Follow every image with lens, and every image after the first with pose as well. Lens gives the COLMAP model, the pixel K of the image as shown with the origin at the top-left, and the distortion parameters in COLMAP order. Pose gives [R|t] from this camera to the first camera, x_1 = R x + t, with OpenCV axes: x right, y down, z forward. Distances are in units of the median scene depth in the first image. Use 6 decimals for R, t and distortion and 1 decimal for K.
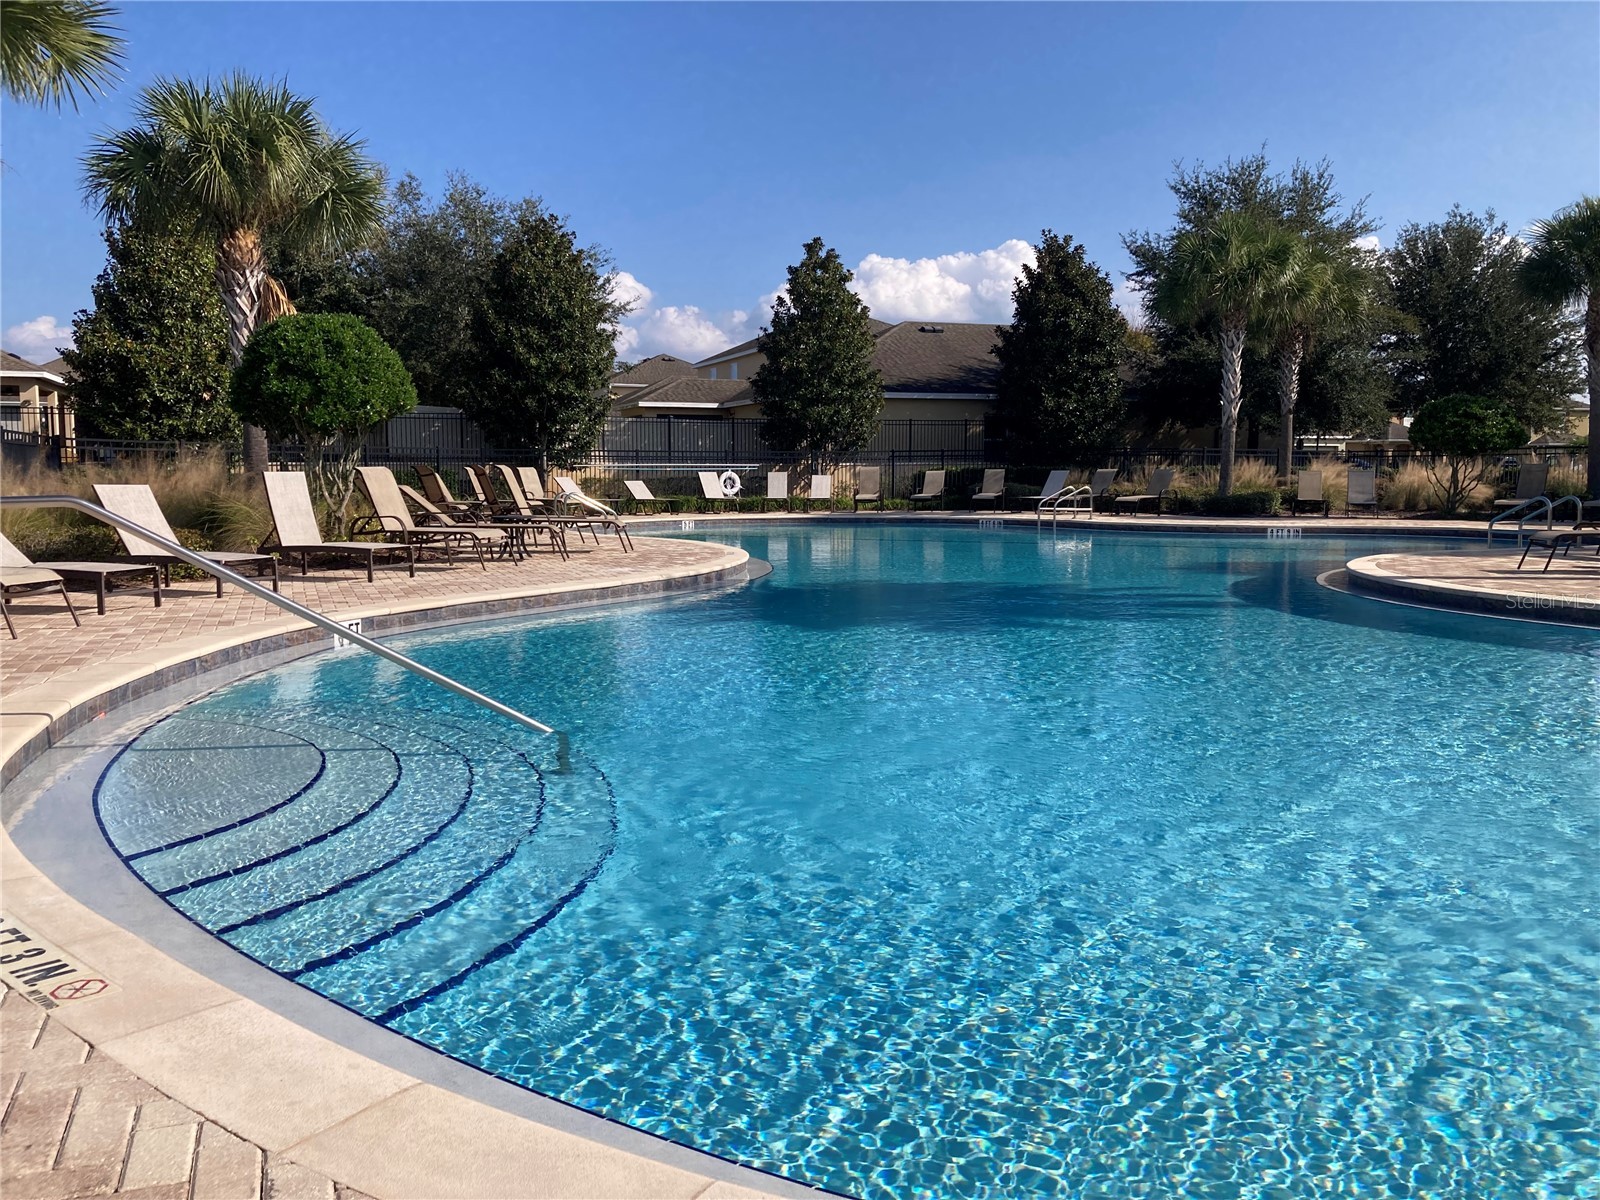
lens RADIAL K [[1301.9, 0, 798.5], [0, 1301.9, 580.6], [0, 0, 1]] dist [0.014879, 0.003835]
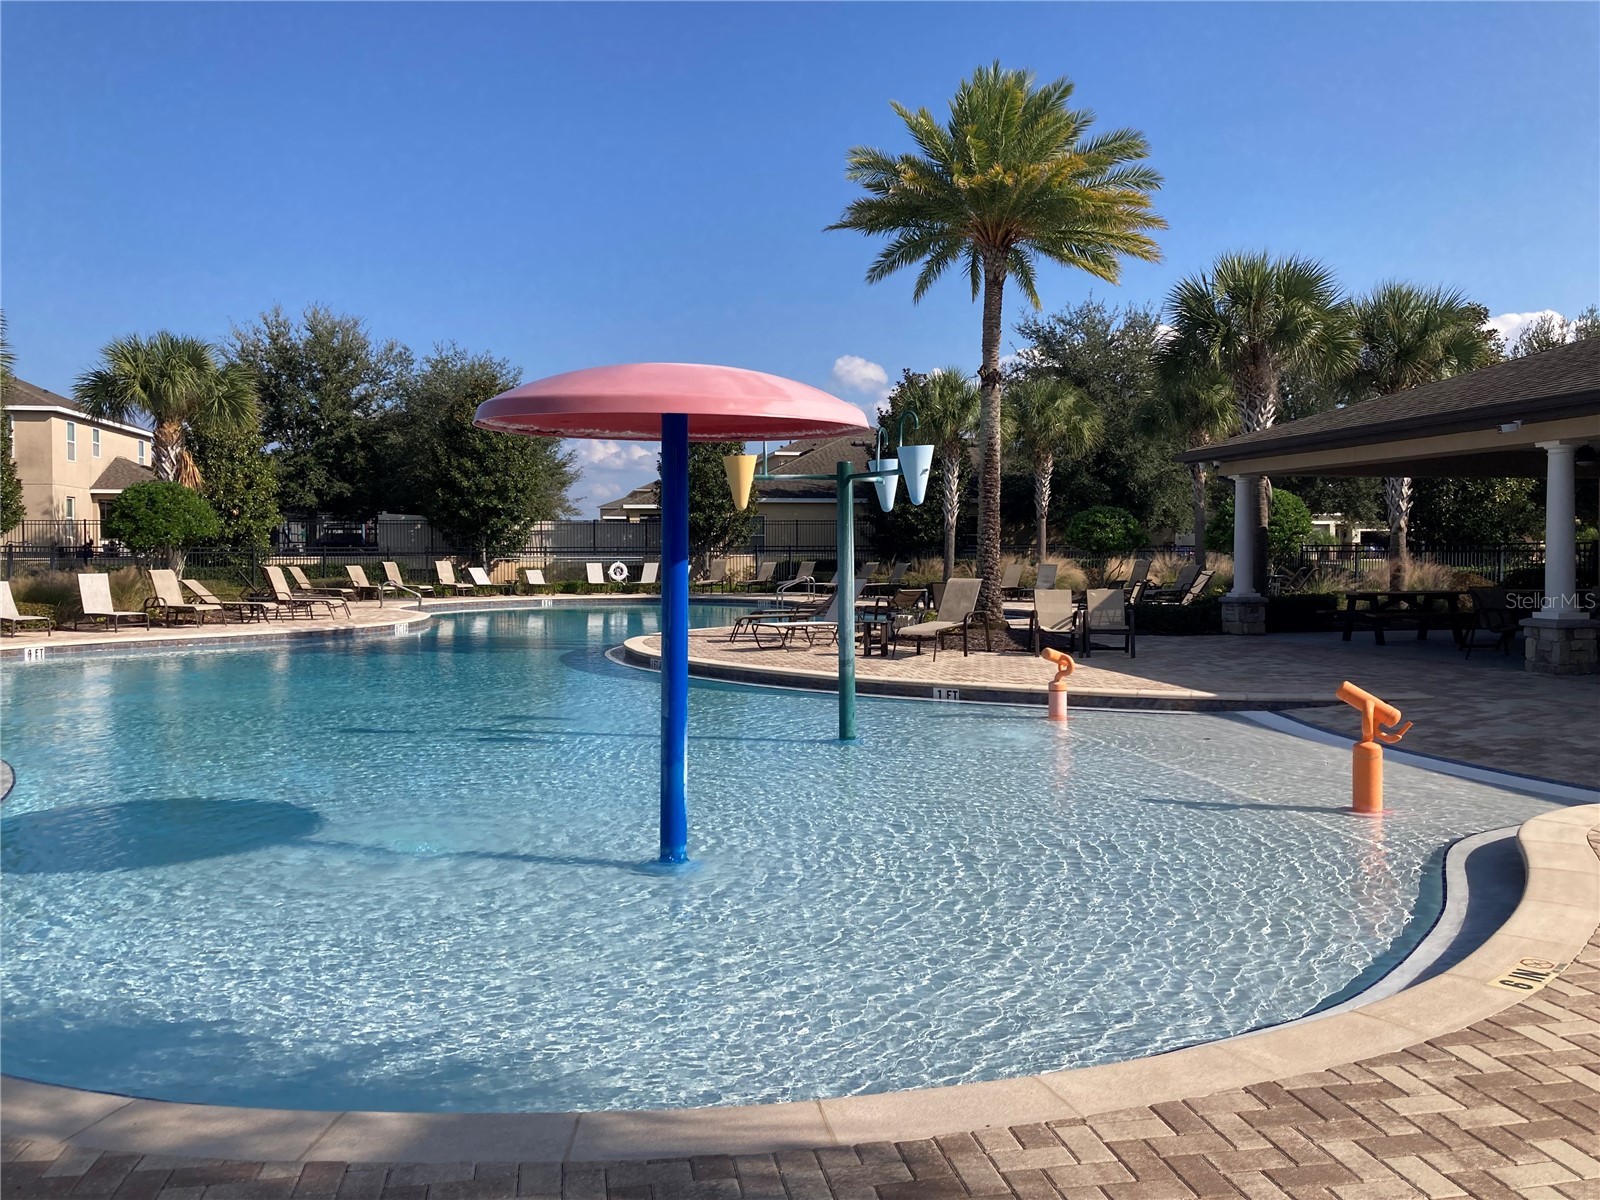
lens RADIAL K [[1307.9, 0, 856.6], [0, 1307.9, 602.7], [0, 0, 1]] dist [-0.000204, 0.004029]
pose [[0.986324, 0.006213, -0.164698, 0.424666], [-0.013038, 0.999099, -0.040390, 0.008151], [0.164299, 0.041985, 0.985517, -0.284122]]
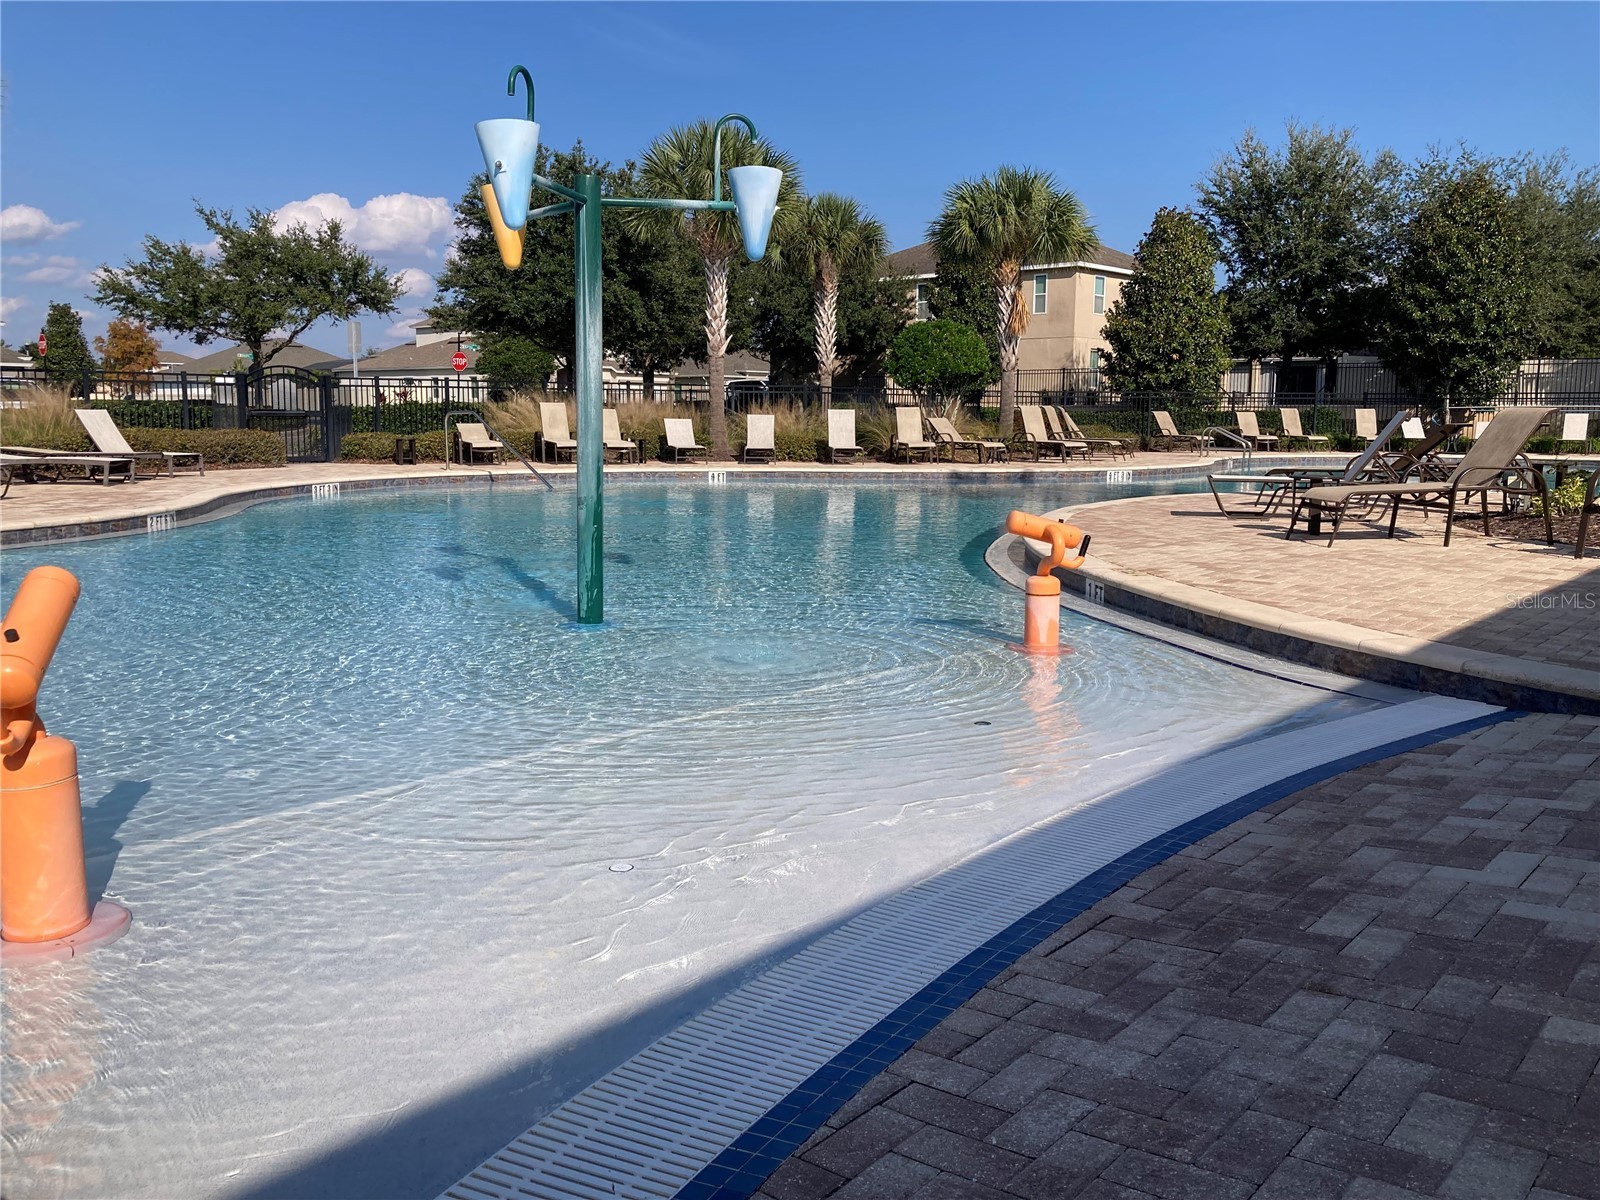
lens RADIAL K [[1301.9, 0, 798.5], [0, 1301.9, 580.6], [0, 0, 1]] dist [0.014879, 0.003835]
pose [[0.446730, 0.123406, -0.886117, 0.581329], [-0.081475, 0.991937, 0.097068, -0.005190], [0.890951, 0.028833, 0.453183, 0.010884]]
